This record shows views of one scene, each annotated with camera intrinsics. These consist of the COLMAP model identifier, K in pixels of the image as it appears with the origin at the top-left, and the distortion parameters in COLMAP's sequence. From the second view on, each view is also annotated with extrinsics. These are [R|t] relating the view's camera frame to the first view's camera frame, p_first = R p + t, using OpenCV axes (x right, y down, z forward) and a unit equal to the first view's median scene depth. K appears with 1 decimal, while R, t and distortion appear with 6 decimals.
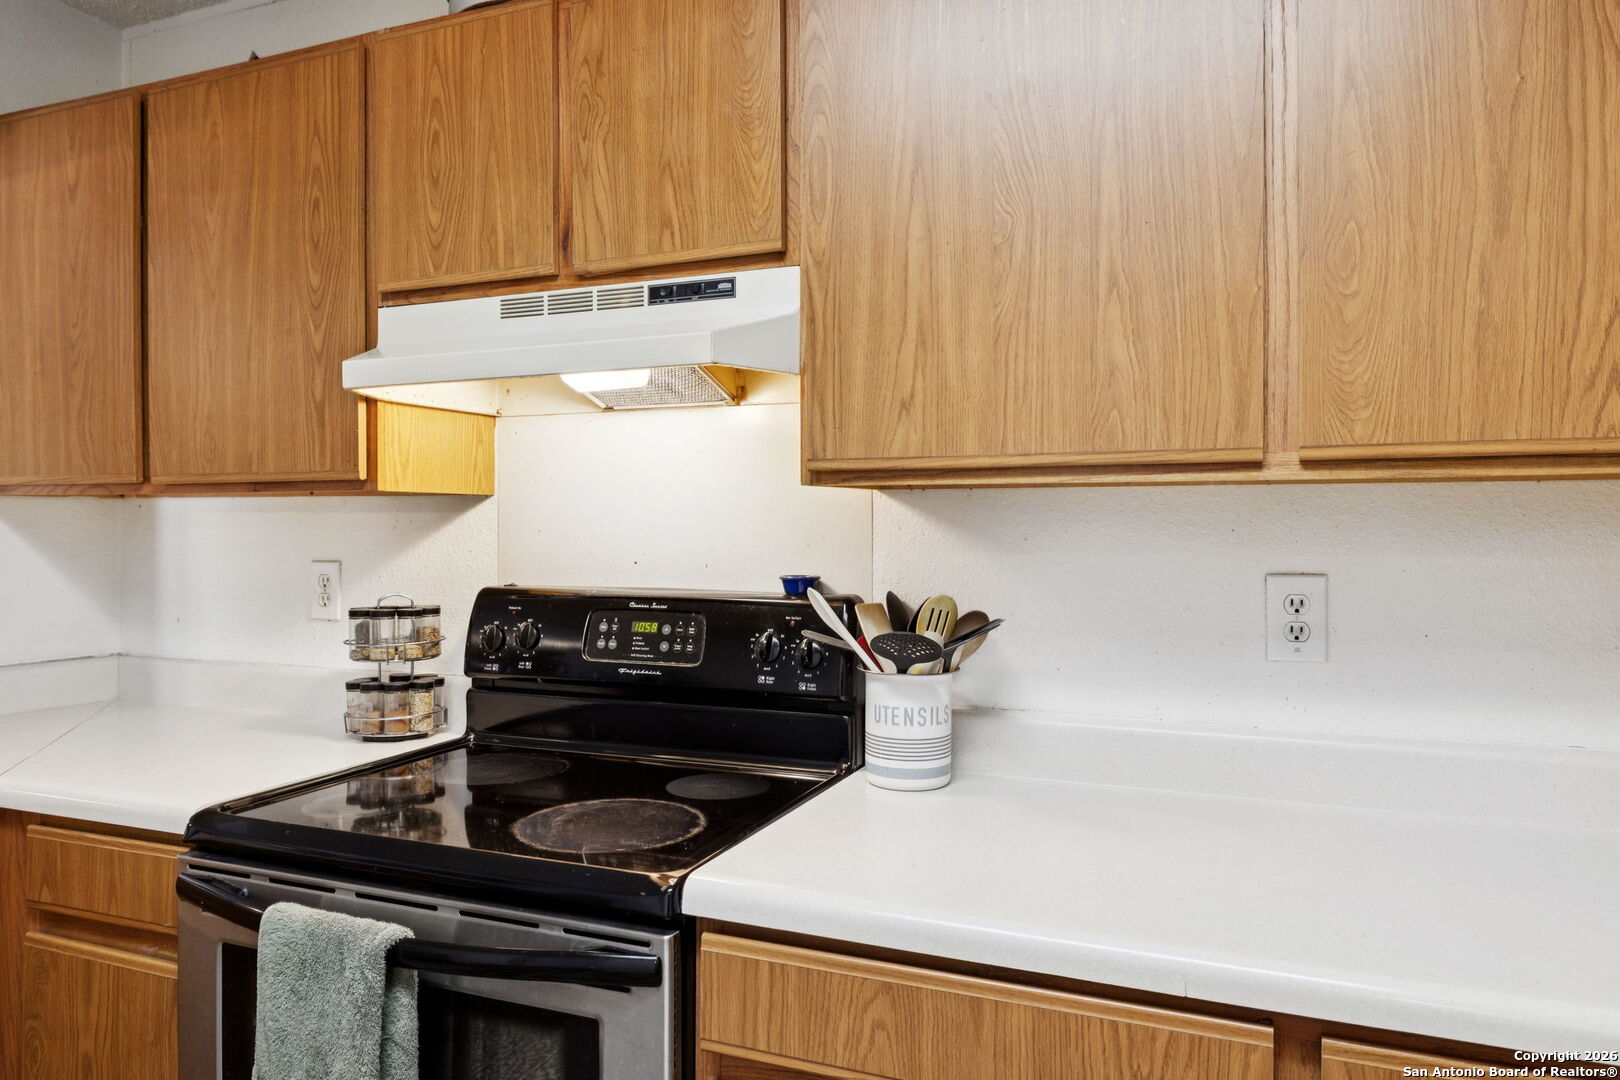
lens RADIAL K [[1056.7, 0, 812.3], [0, 1056.7, 535.1], [0, 0, 1]] dist [-0.001751, 0.000203]
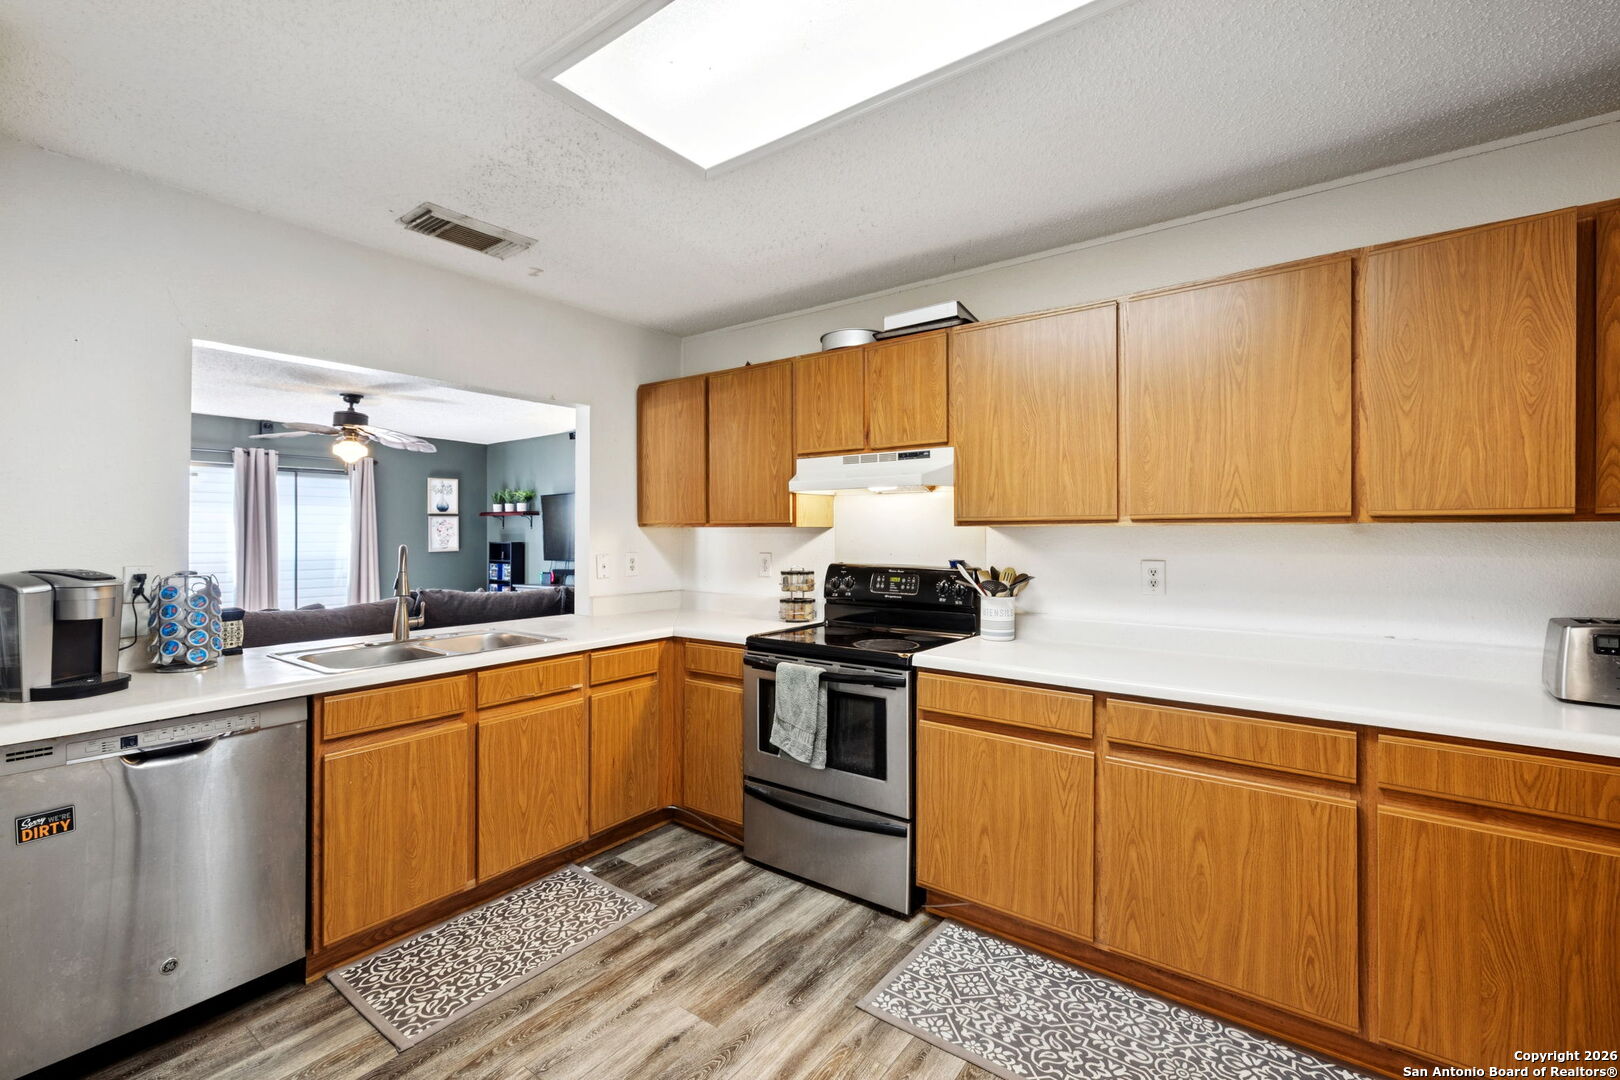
lens RADIAL K [[695.5, 0, 809.4], [0, 695.5, 532.1], [0, 0, 1]] dist [-0.001456, 0.000011]
pose [[0.967834, -0.001441, -0.251586, 0.074204], [-0.000457, 0.999972, -0.007488, -0.017118], [0.251589, 0.007362, 0.967806, -0.784220]]
